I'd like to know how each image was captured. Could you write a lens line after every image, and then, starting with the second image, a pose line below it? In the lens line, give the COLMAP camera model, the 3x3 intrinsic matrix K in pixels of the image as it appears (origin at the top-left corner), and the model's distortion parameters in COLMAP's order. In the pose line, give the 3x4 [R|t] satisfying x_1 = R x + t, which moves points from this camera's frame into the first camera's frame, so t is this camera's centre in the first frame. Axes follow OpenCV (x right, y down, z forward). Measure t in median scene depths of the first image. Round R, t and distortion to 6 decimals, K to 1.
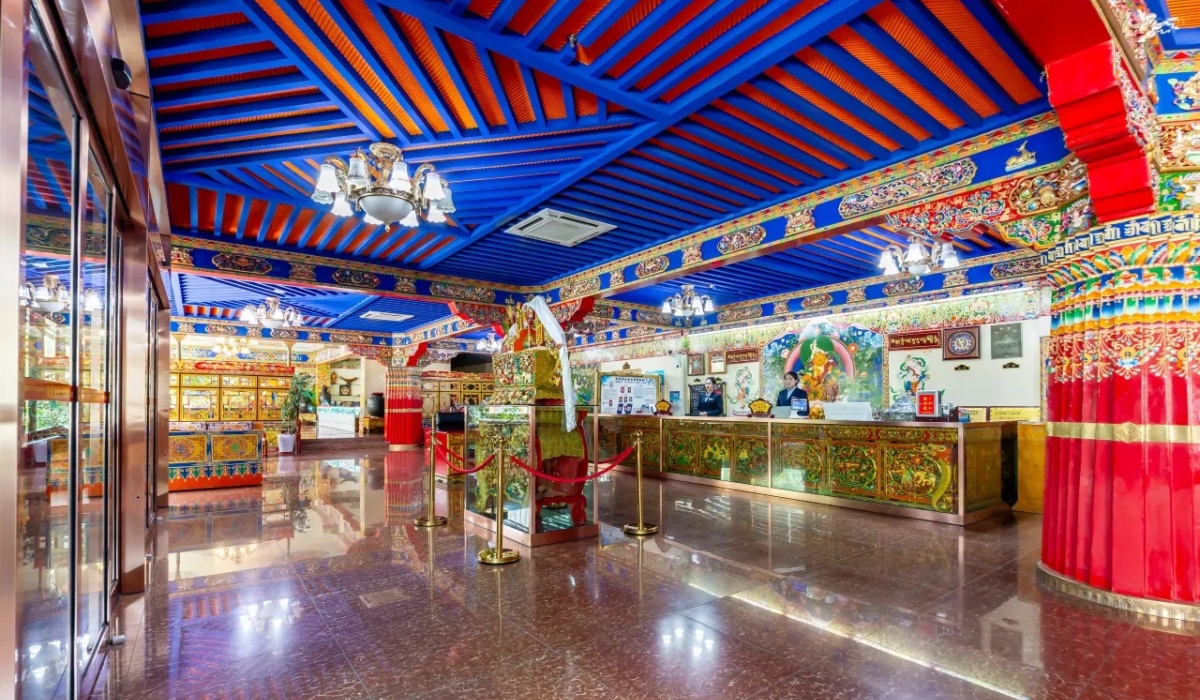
lens RADIAL K [[534.7, 0, 599.7], [0, 534.7, 403.1], [0, 0, 1]] dist [-0.000790, -0.000243]
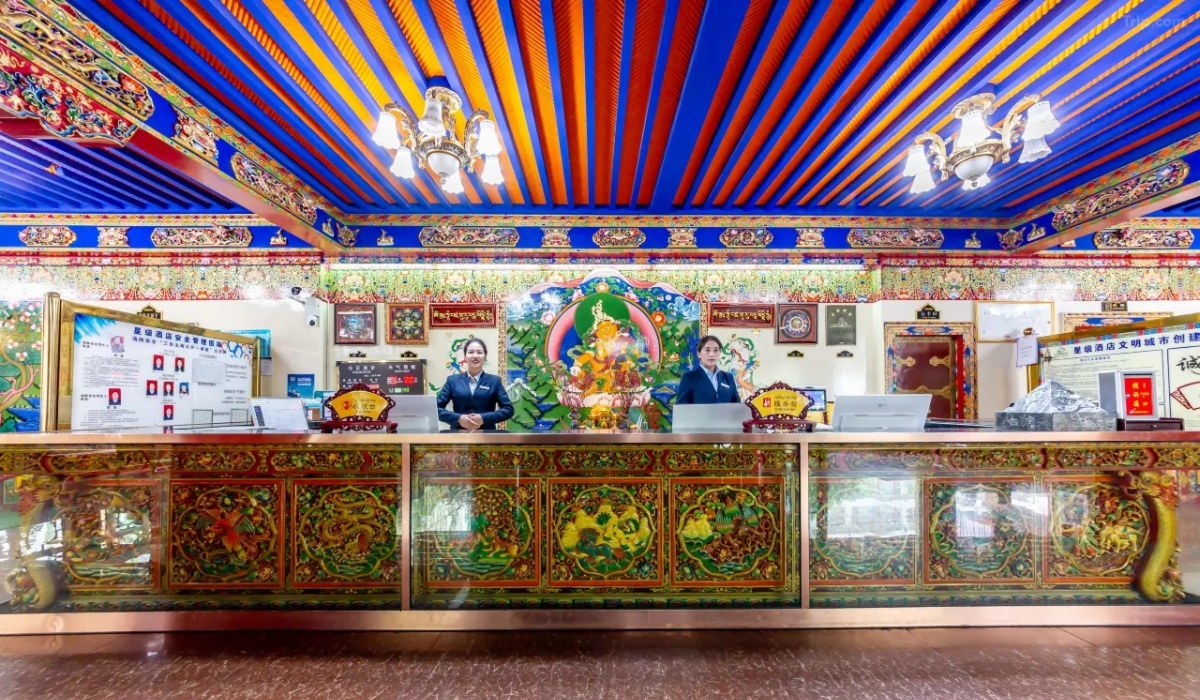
lens RADIAL K [[435.8, 0, 594.9], [0, 435.8, 396.7], [0, 0, 1]] dist [0.000395, -0.000073]
pose [[0.599071, 0.008141, 0.800654, -0.025316], [0.000895, 0.999941, -0.010837, 0.004388], [-0.800695, 0.007209, 0.599029, 0.751568]]
